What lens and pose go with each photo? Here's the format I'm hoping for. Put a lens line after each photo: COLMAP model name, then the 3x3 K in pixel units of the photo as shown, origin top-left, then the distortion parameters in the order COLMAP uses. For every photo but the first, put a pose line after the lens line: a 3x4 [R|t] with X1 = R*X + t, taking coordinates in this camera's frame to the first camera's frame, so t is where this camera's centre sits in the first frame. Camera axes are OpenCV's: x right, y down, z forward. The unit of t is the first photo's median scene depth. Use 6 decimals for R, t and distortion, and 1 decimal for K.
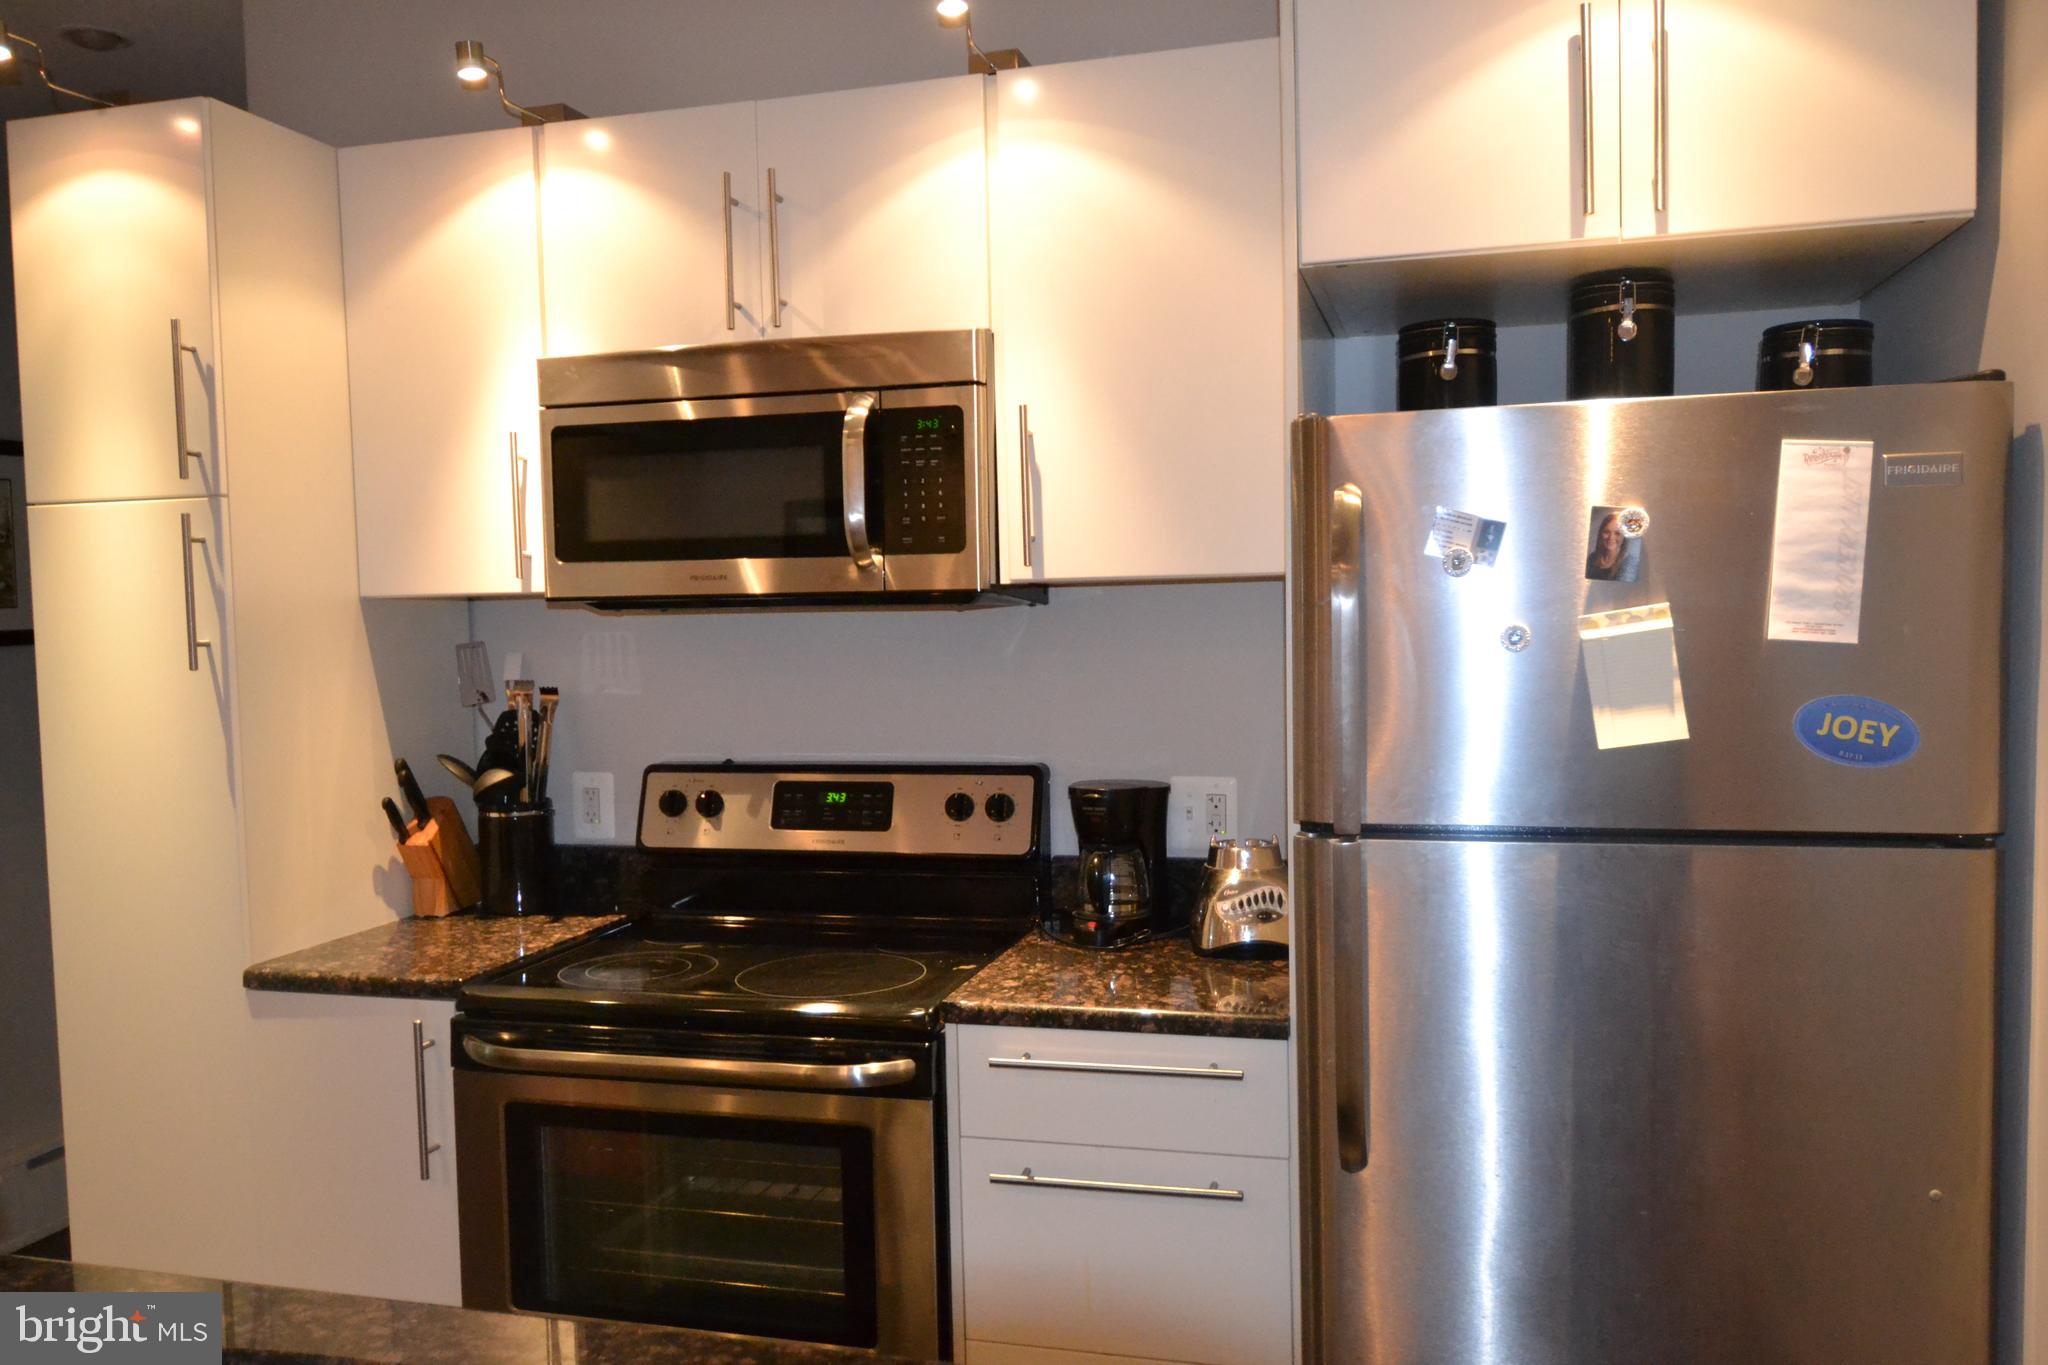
lens RADIAL K [[1578.4, 0, 1026.5], [0, 1578.4, 689.1], [0, 0, 1]] dist [0.016762, -0.034392]
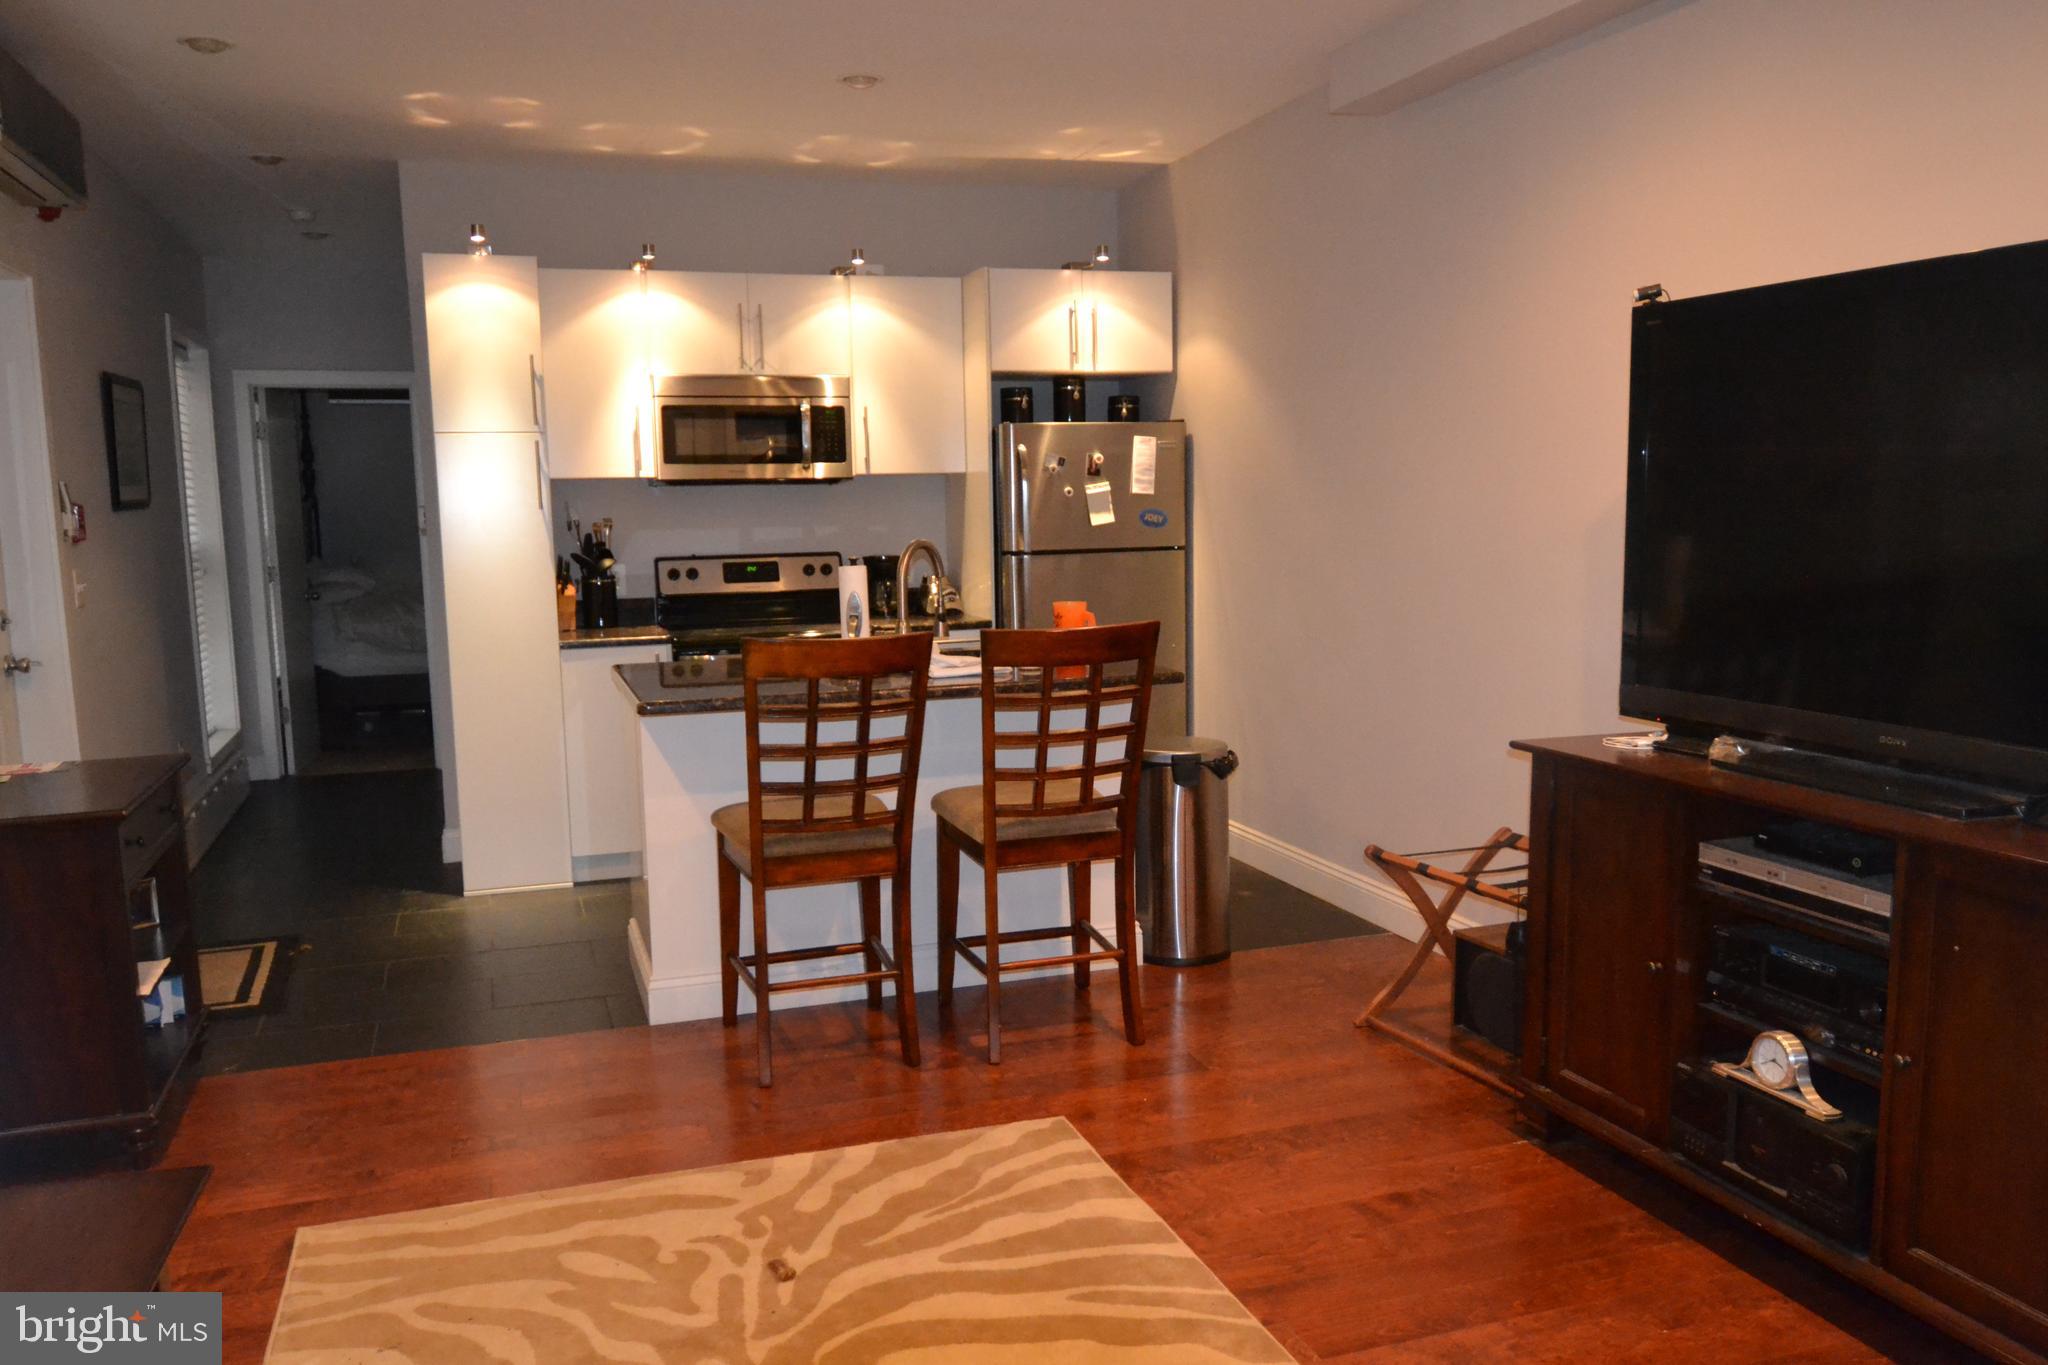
lens RADIAL K [[1578.4, 0, 1023.3], [0, 1578.4, 684.5], [0, 0, 1]] dist [0.016762, -0.034392]
pose [[0.832915, -0.062440, 0.549868, -1.222439], [0.030855, 0.997309, 0.066510, 0.110240], [-0.552541, -0.038431, 0.832599, -1.309643]]
